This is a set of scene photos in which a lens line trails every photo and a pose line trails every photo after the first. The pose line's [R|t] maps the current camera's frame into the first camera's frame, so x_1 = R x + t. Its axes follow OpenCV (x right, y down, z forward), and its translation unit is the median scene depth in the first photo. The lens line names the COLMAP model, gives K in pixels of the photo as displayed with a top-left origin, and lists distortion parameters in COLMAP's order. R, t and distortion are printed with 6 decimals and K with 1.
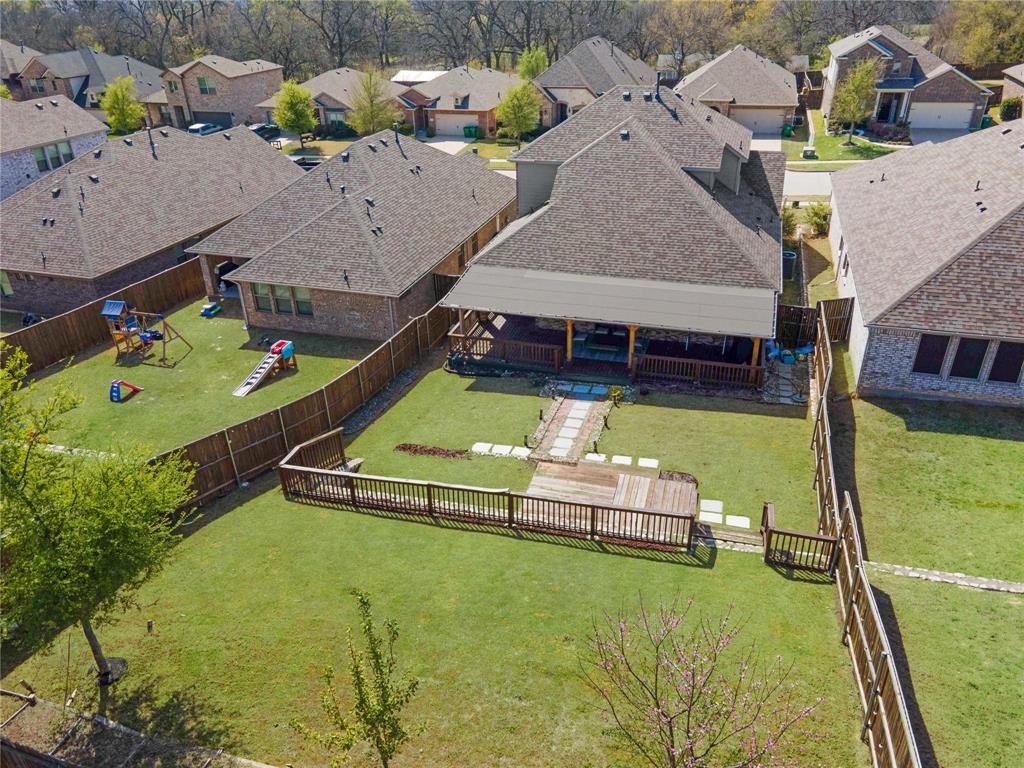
lens RADIAL K [[754.4, 0, 512.0], [0, 754.4, 384.0], [0, 0, 1]] dist [0.055188, 0.001707]
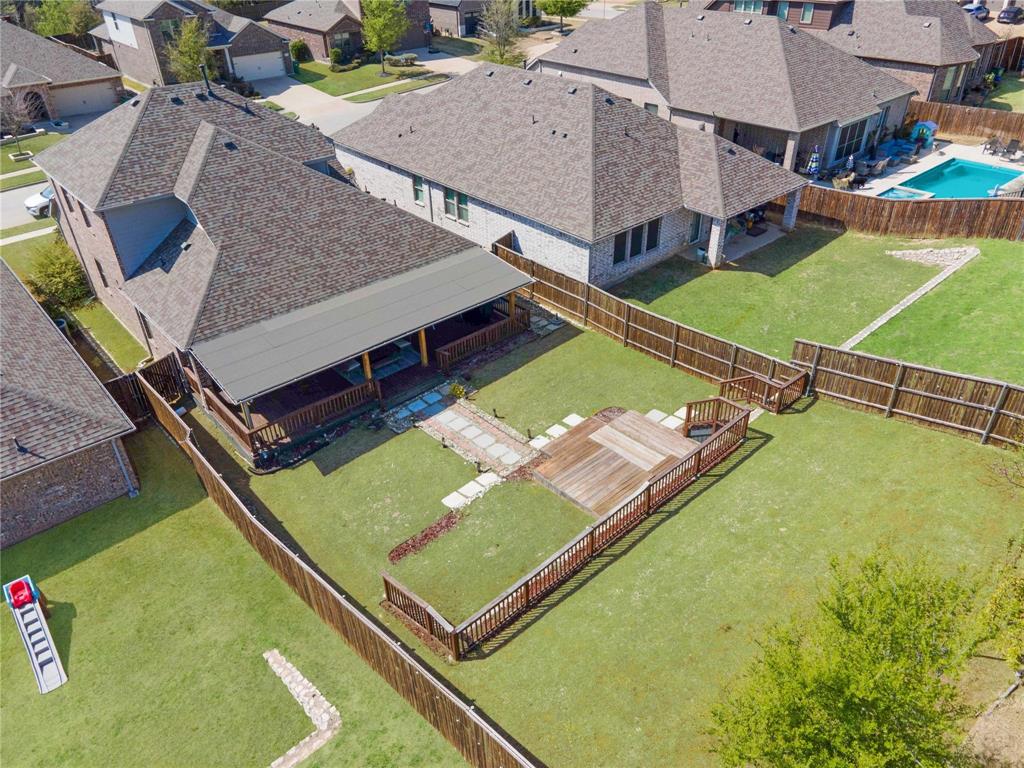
lens RADIAL K [[754.4, 0, 512.0], [0, 754.4, 384.0], [0, 0, 1]] dist [0.055188, 0.001707]
pose [[0.531162, -0.460480, 0.711214, -0.507324], [0.415252, 0.873173, 0.255215, -0.210242], [-0.738534, 0.159772, 0.655011, 0.277727]]
